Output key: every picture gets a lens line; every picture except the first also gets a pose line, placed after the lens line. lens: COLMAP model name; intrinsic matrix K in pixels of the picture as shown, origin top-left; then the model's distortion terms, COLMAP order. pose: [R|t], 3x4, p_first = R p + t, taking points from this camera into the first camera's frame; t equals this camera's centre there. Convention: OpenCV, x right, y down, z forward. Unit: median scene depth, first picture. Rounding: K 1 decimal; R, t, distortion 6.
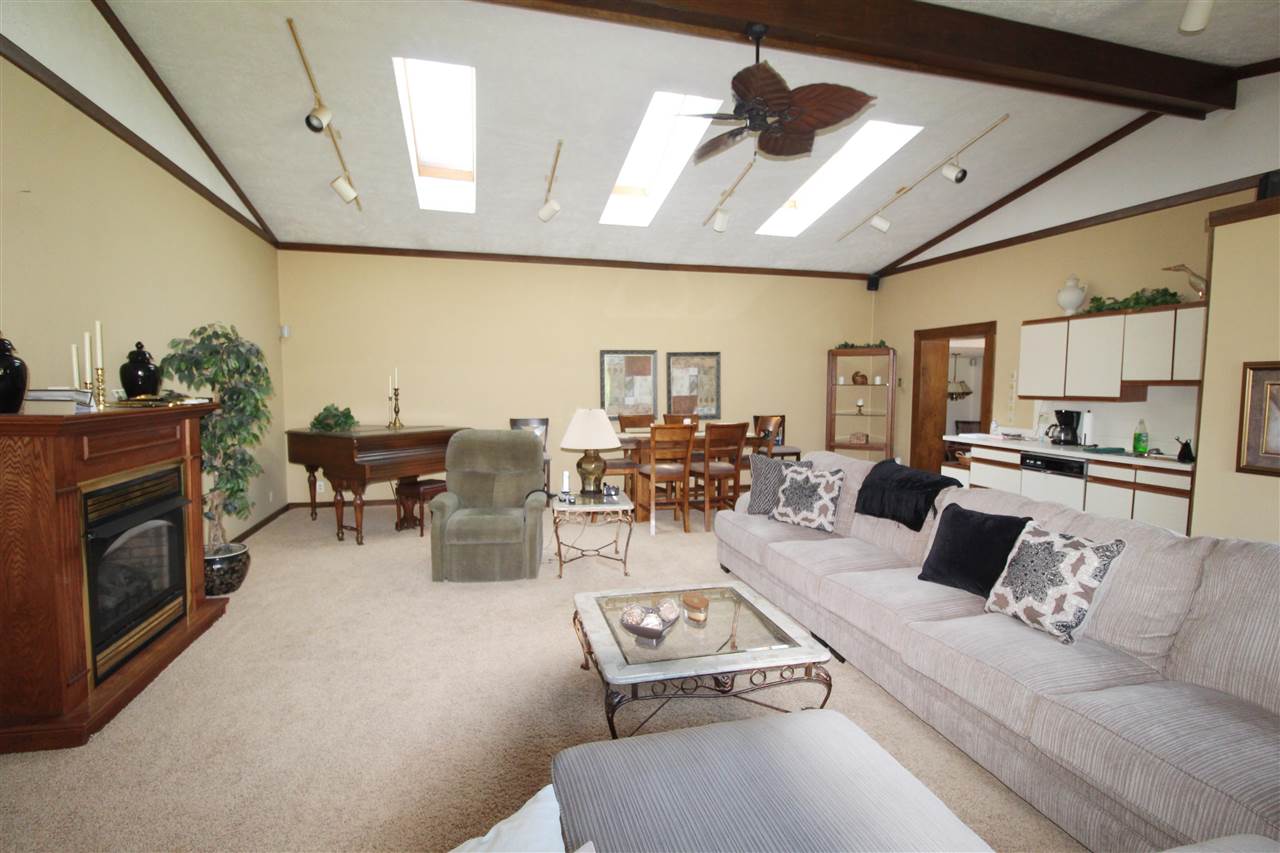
lens RADIAL K [[599.4, 0, 648.6], [0, 599.4, 429.7], [0, 0, 1]] dist [-0.012167, -0.001190]
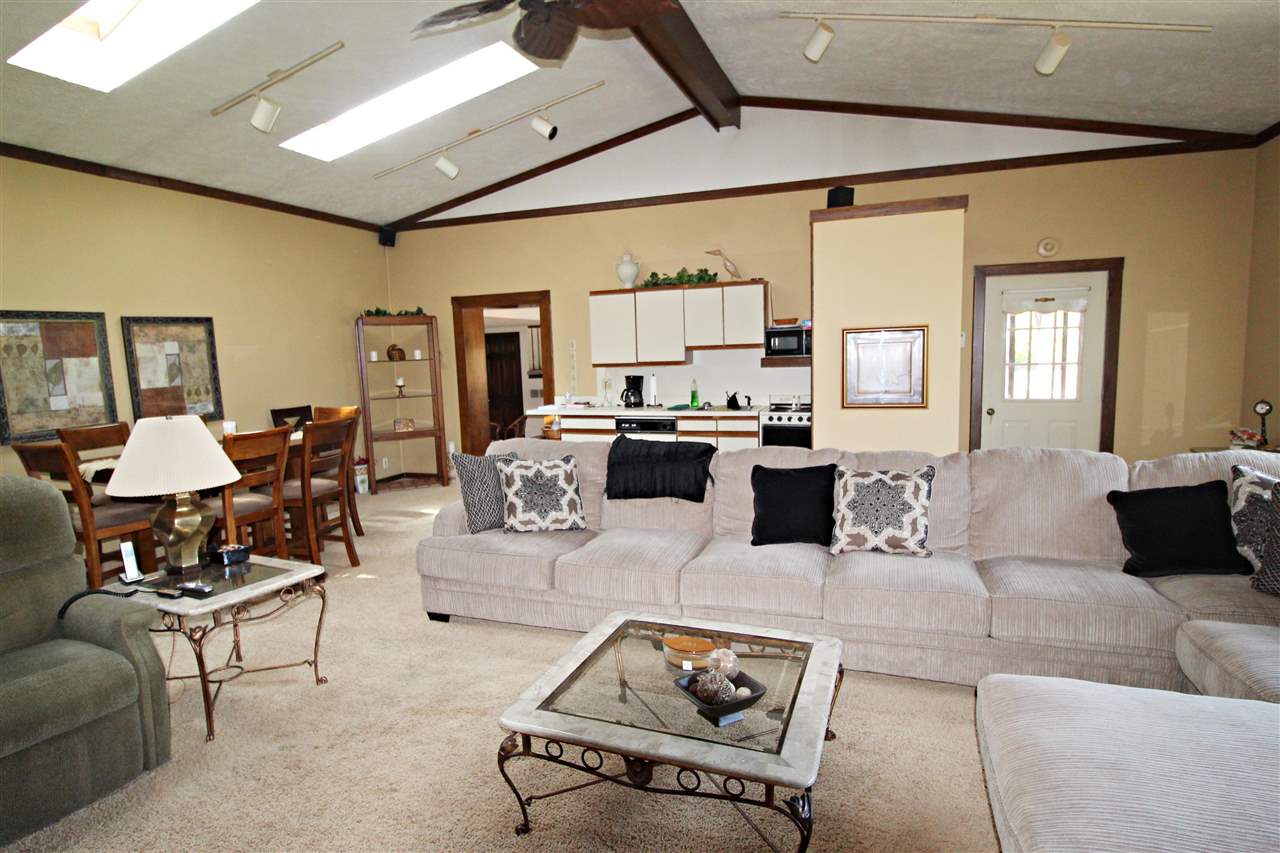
lens RADIAL K [[667.4, 0, 643.8], [0, 667.4, 430.2], [0, 0, 1]] dist [-0.000821, -0.000522]
pose [[0.581079, -0.117748, 0.805285, -0.286910], [0.097291, 0.992433, 0.074909, -0.022543], [-0.808011, 0.034819, 0.588137, 0.267994]]
